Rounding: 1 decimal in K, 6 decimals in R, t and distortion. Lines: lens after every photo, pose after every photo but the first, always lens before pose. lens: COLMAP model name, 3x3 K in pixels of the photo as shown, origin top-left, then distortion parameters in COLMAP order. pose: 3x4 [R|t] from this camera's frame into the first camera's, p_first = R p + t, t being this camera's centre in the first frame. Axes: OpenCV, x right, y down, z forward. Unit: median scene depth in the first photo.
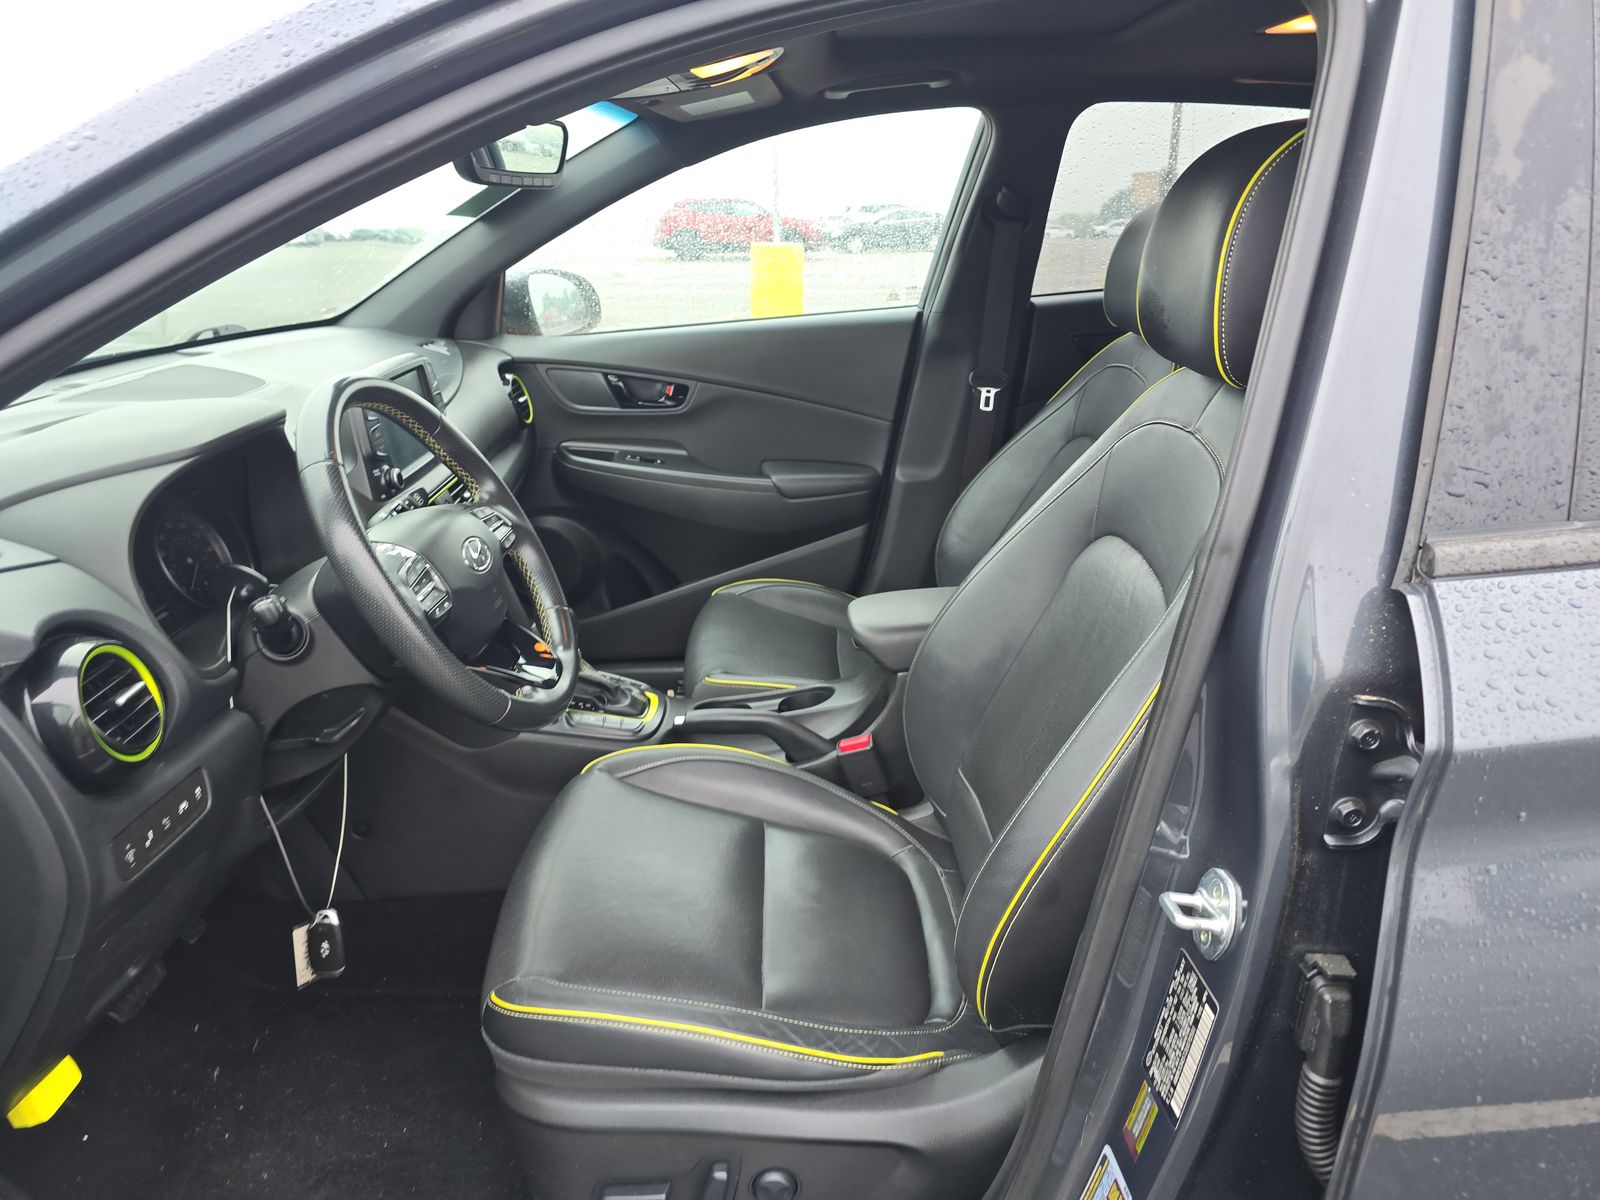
lens RADIAL K [[1086.7, 0, 802.7], [0, 1086.7, 607.9], [0, 0, 1]] dist [0.018689, -0.002468]
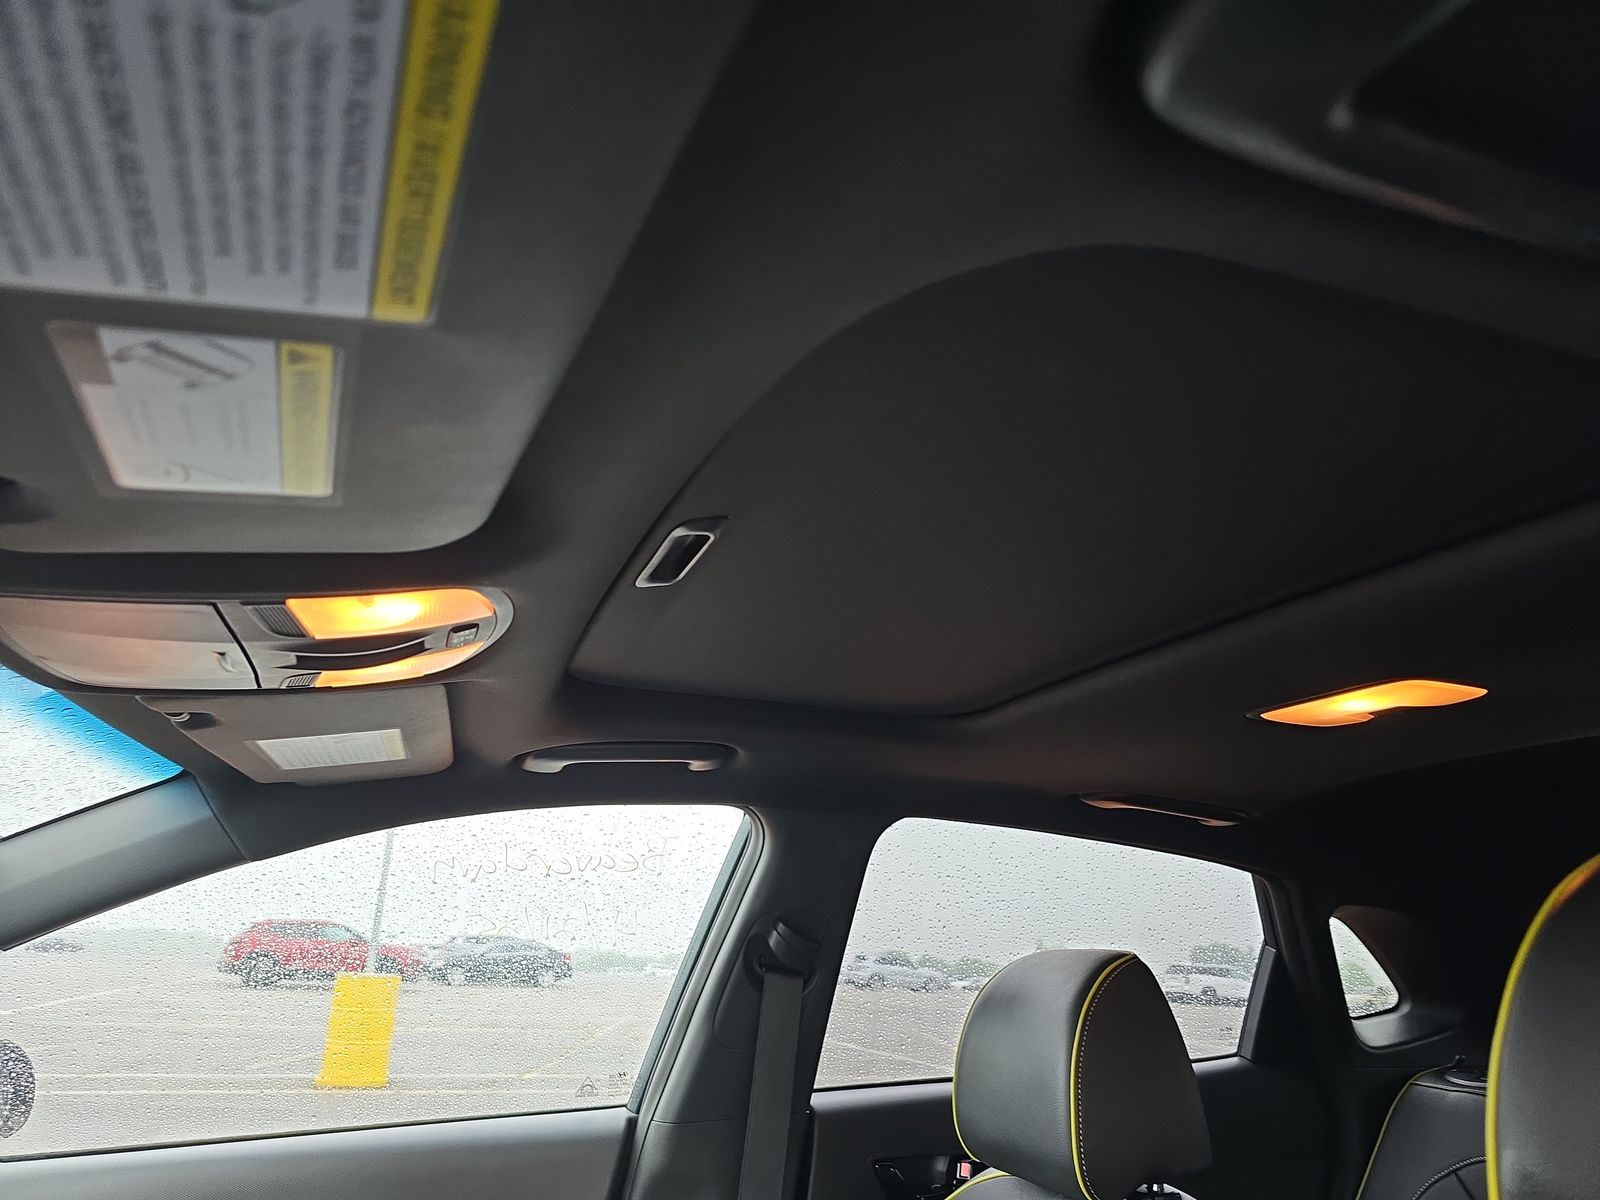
lens RADIAL K [[1086.7, 0, 802.7], [0, 1086.7, 607.9], [0, 0, 1]] dist [0.018689, -0.002468]
pose [[0.941651, 0.142069, 0.305140, -0.026714], [0.072132, 0.800322, -0.595215, -0.133659], [-0.328772, 0.582495, 0.743376, 0.361537]]
